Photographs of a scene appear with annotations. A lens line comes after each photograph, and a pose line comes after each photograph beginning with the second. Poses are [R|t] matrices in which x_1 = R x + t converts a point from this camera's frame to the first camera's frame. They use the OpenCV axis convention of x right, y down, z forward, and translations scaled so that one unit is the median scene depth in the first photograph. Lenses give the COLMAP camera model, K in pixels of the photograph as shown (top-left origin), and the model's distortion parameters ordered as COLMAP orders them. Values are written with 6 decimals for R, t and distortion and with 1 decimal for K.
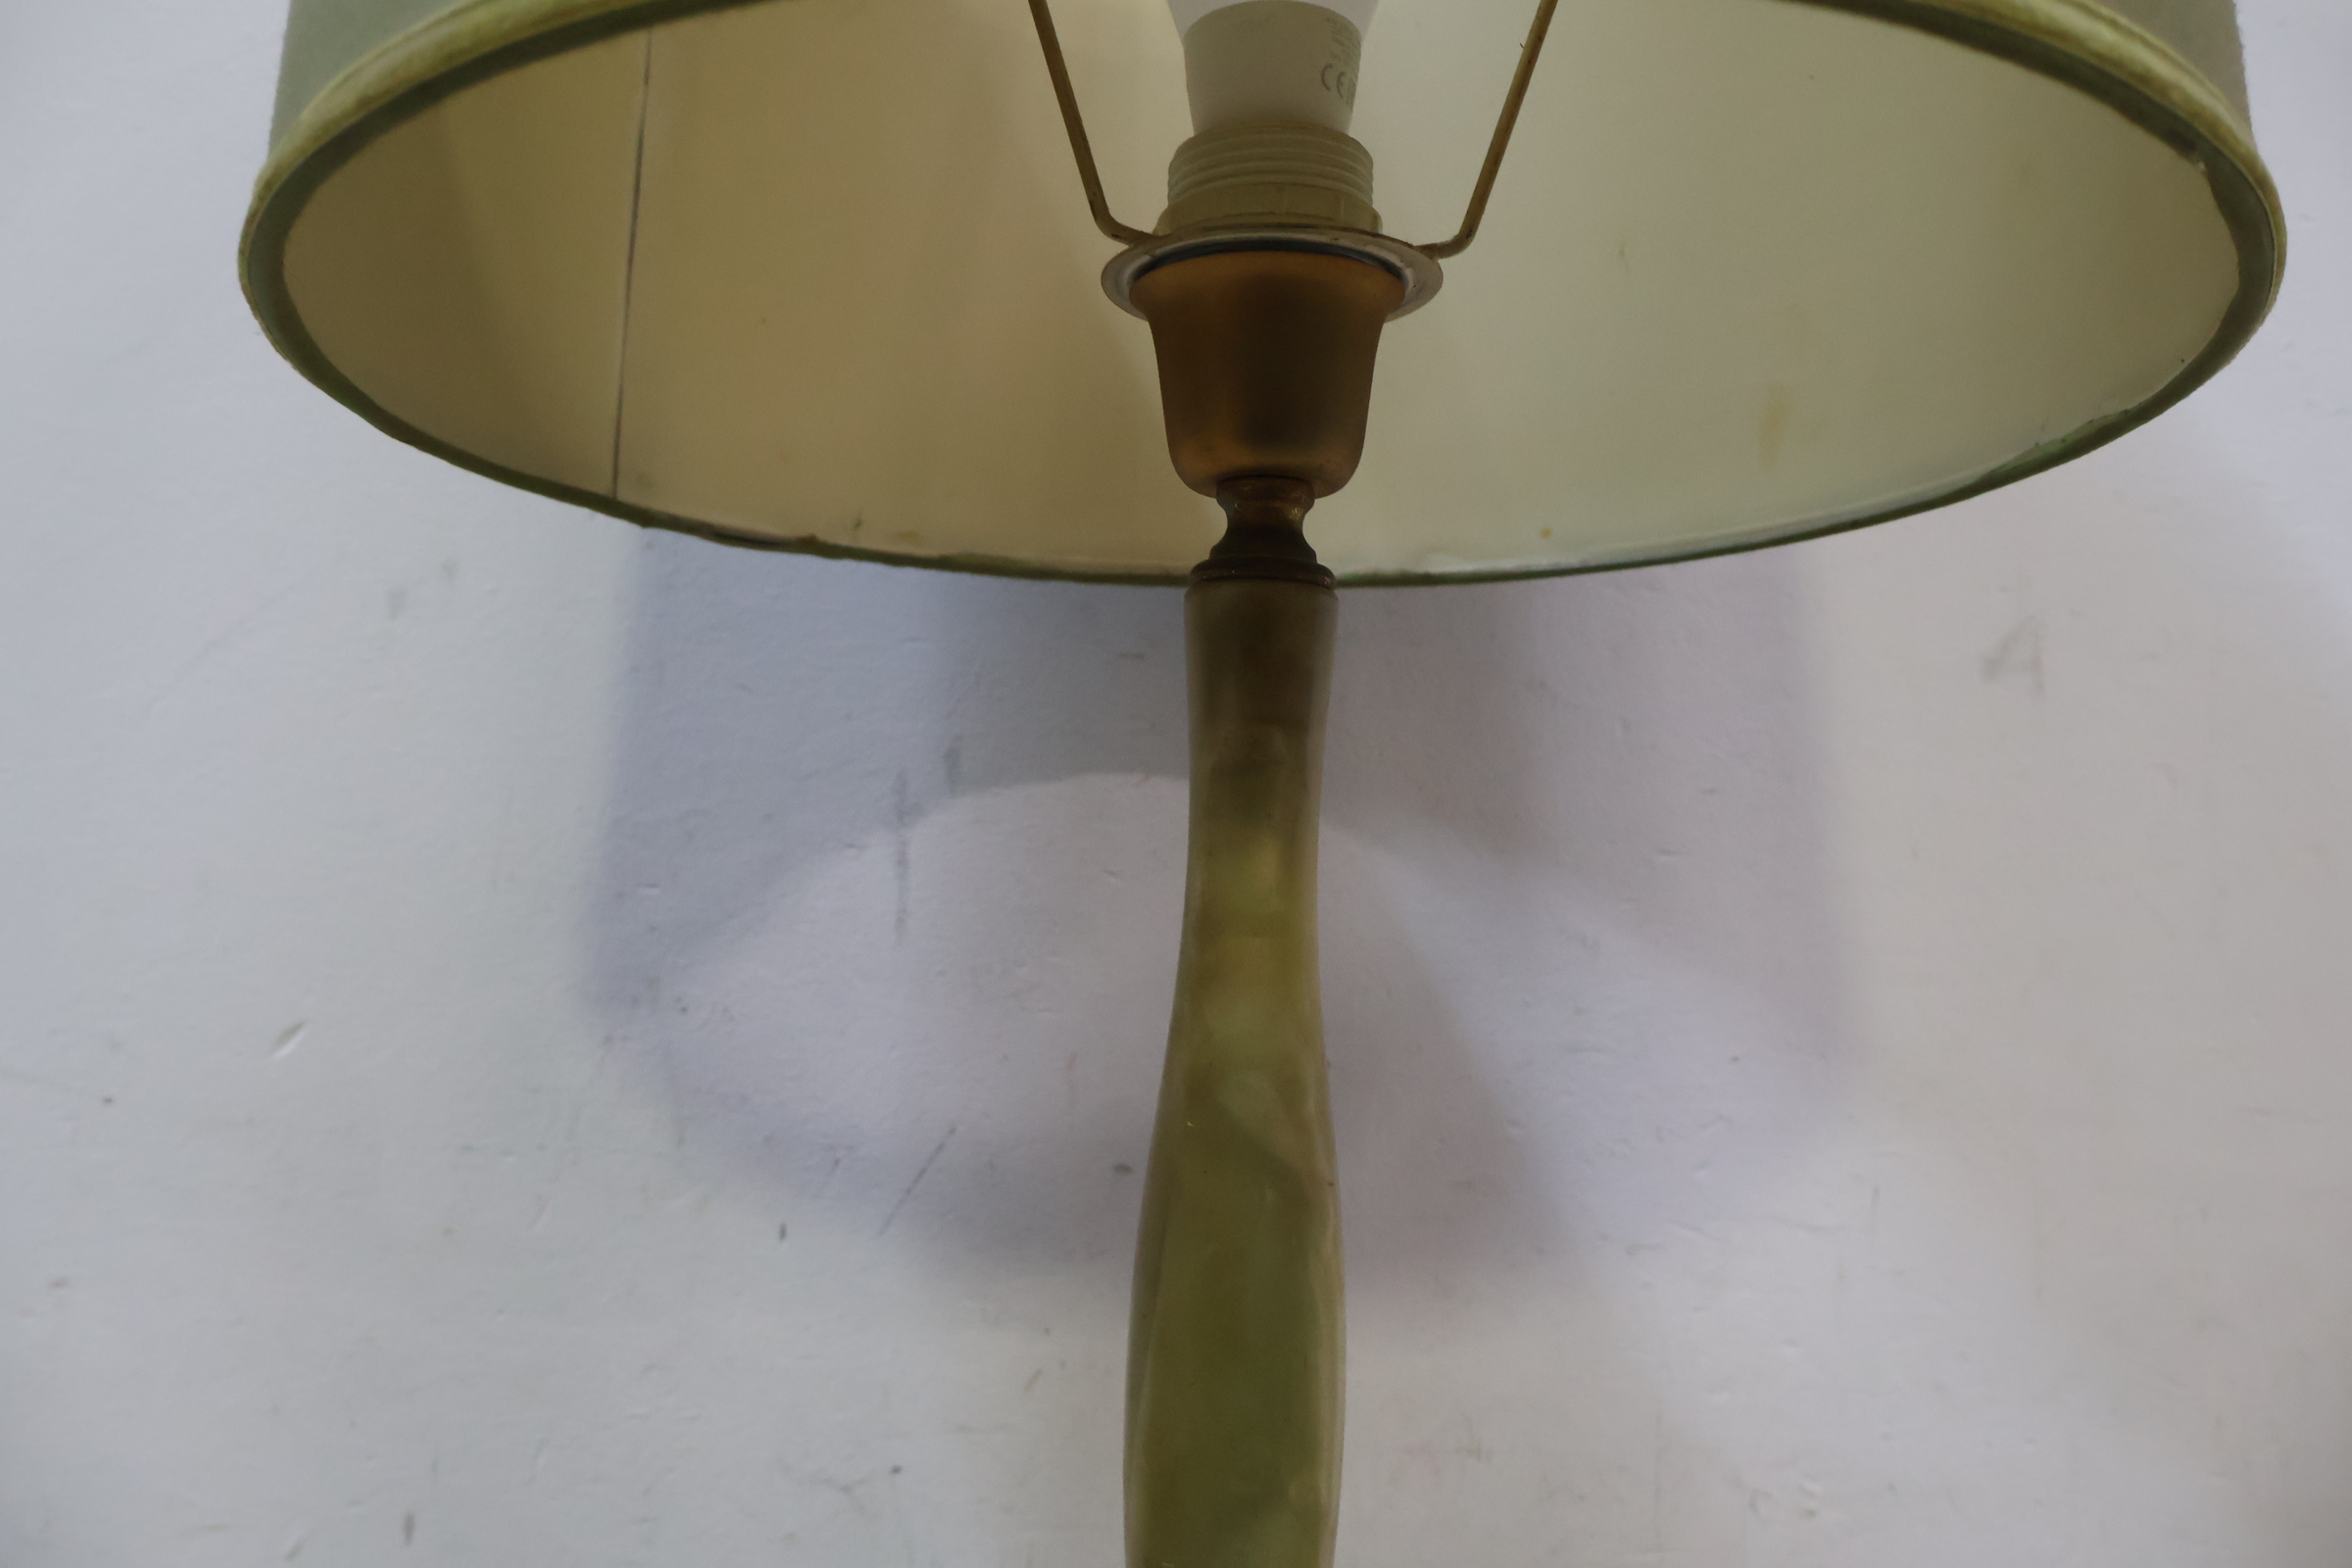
lens RADIAL K [[2036.5, 0, 1169.5], [0, 2036.5, 796.1], [0, 0, 1]] dist [0.003301, 0.028842]
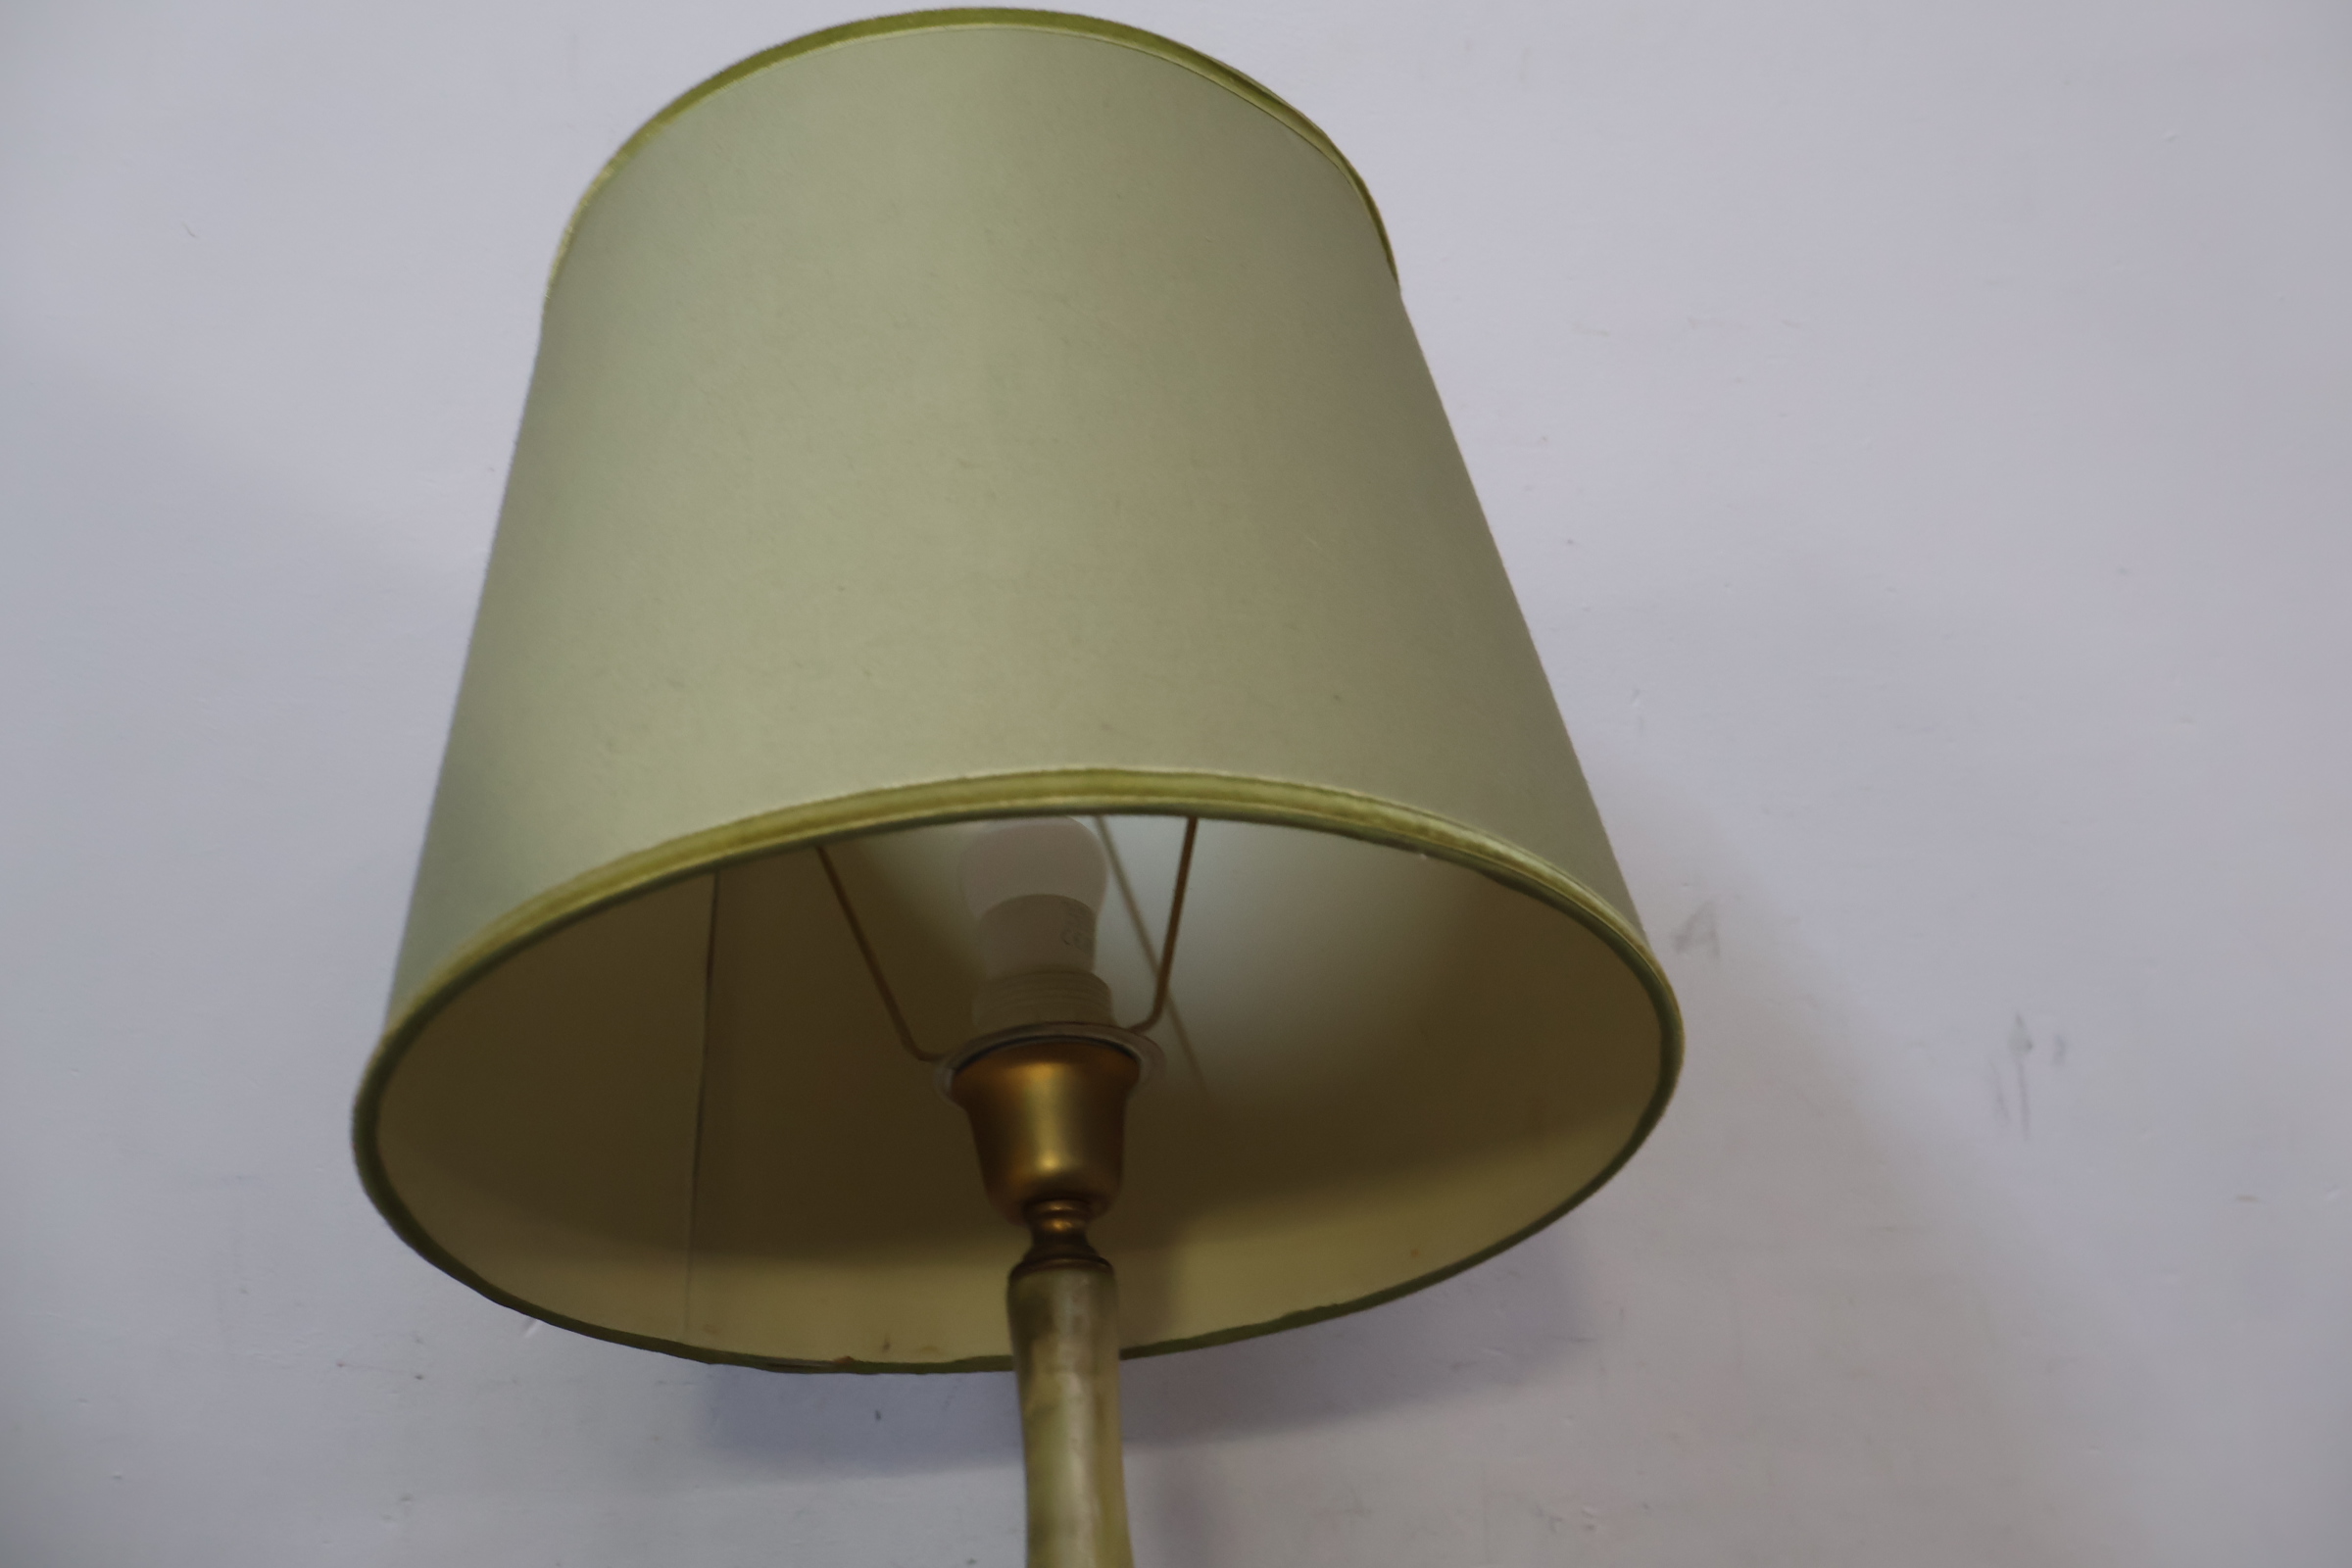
lens RADIAL K [[2054.1, 0, 1176.0], [0, 2054.1, 784.0], [0, 0, 1]] dist [0.007738, 0.011374]
pose [[0.995211, -0.095602, -0.020397, 0.098929], [0.097282, 0.989078, 0.110733, -0.379941], [0.009588, -0.112187, 0.993641, -0.426049]]
